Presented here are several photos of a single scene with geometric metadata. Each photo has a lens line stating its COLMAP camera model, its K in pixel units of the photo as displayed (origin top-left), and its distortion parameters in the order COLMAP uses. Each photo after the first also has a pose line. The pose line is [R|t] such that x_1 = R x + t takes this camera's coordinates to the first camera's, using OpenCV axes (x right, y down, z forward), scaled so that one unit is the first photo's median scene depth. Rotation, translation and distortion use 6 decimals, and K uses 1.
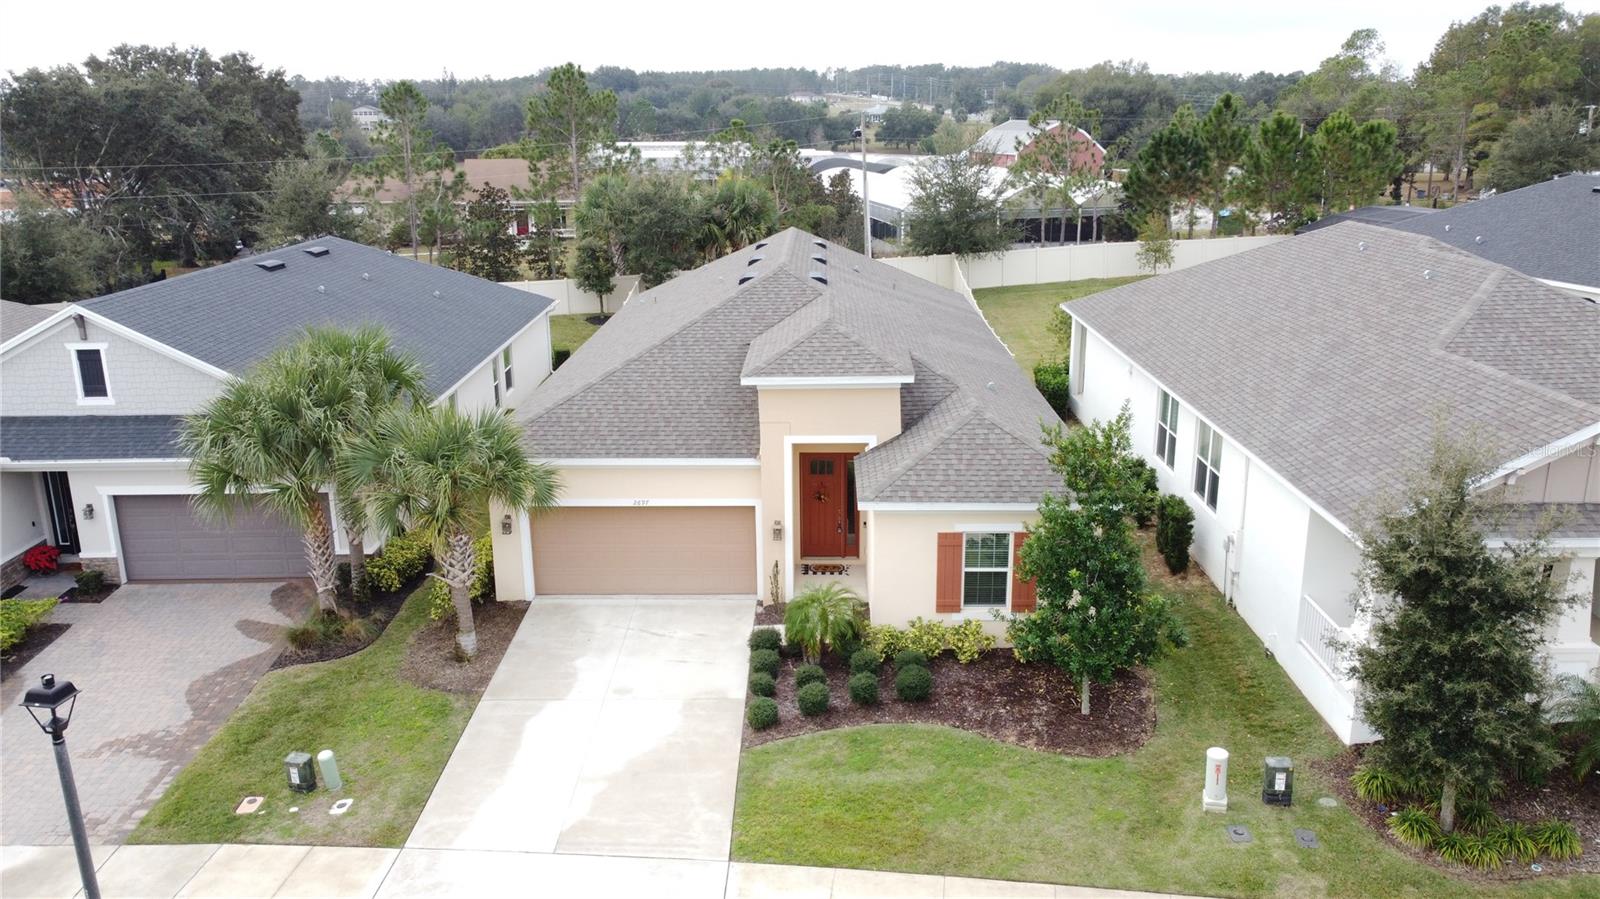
lens RADIAL K [[1210.3, 0, 800.0], [0, 1210.3, 449.5], [0, 0, 1]] dist [0.007479, -0.010698]
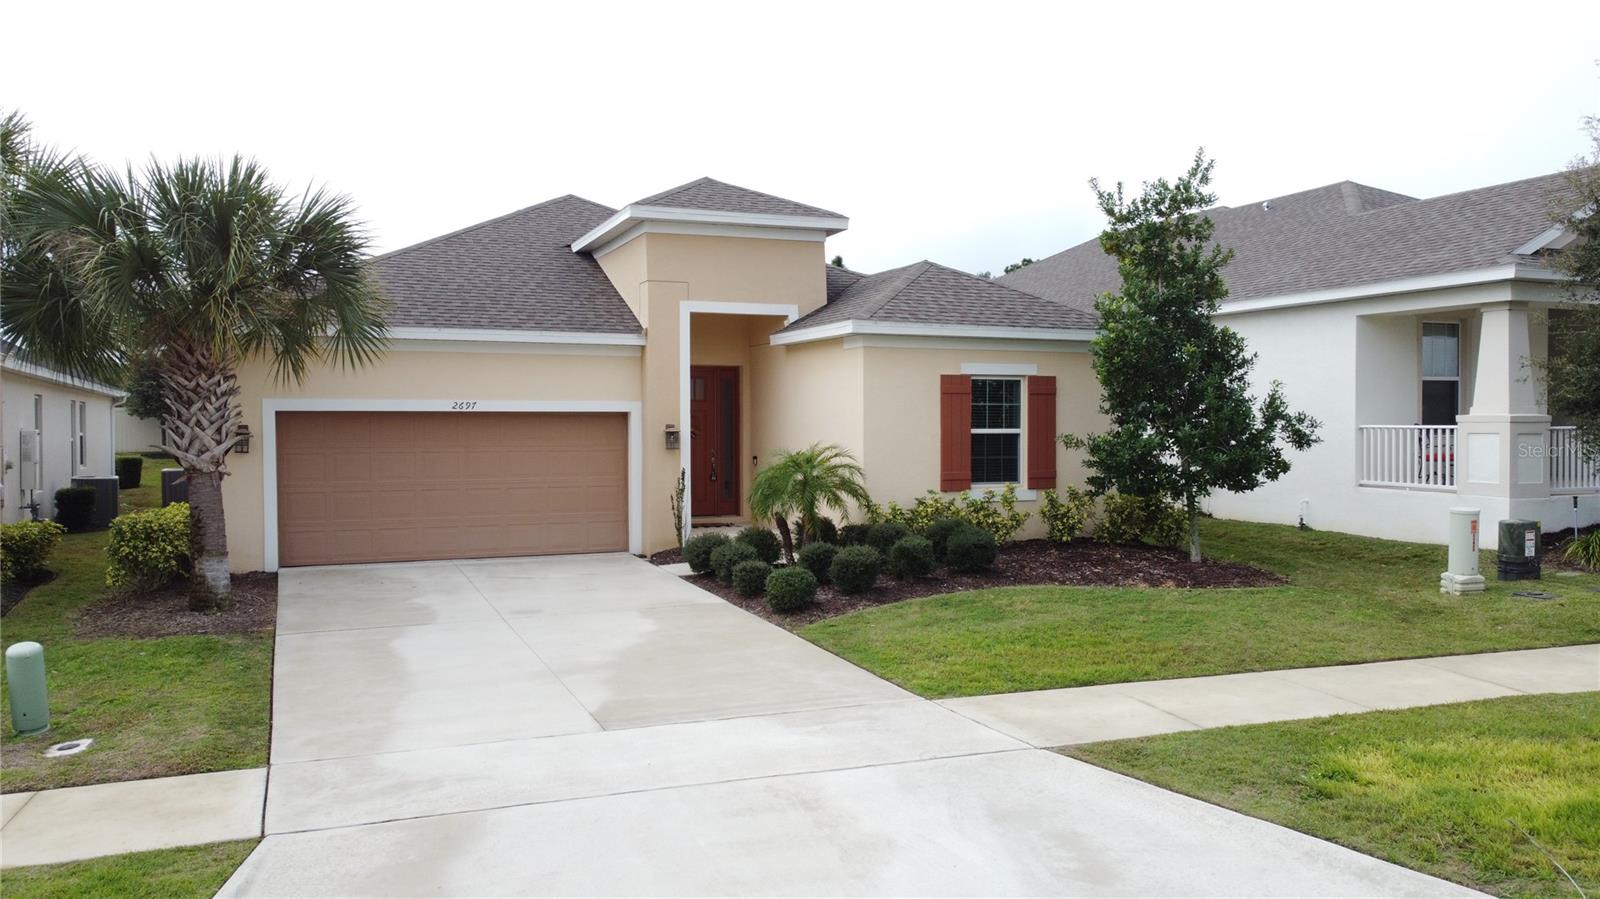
lens RADIAL K [[1210.3, 0, 800.0], [0, 1210.3, 449.5], [0, 0, 1]] dist [0.007479, -0.010698]
pose [[0.914657, -0.001961, 0.404226, -0.237328], [0.102861, 0.968201, -0.228050, 0.244168], [-0.390924, 0.250167, 0.885774, 0.346846]]
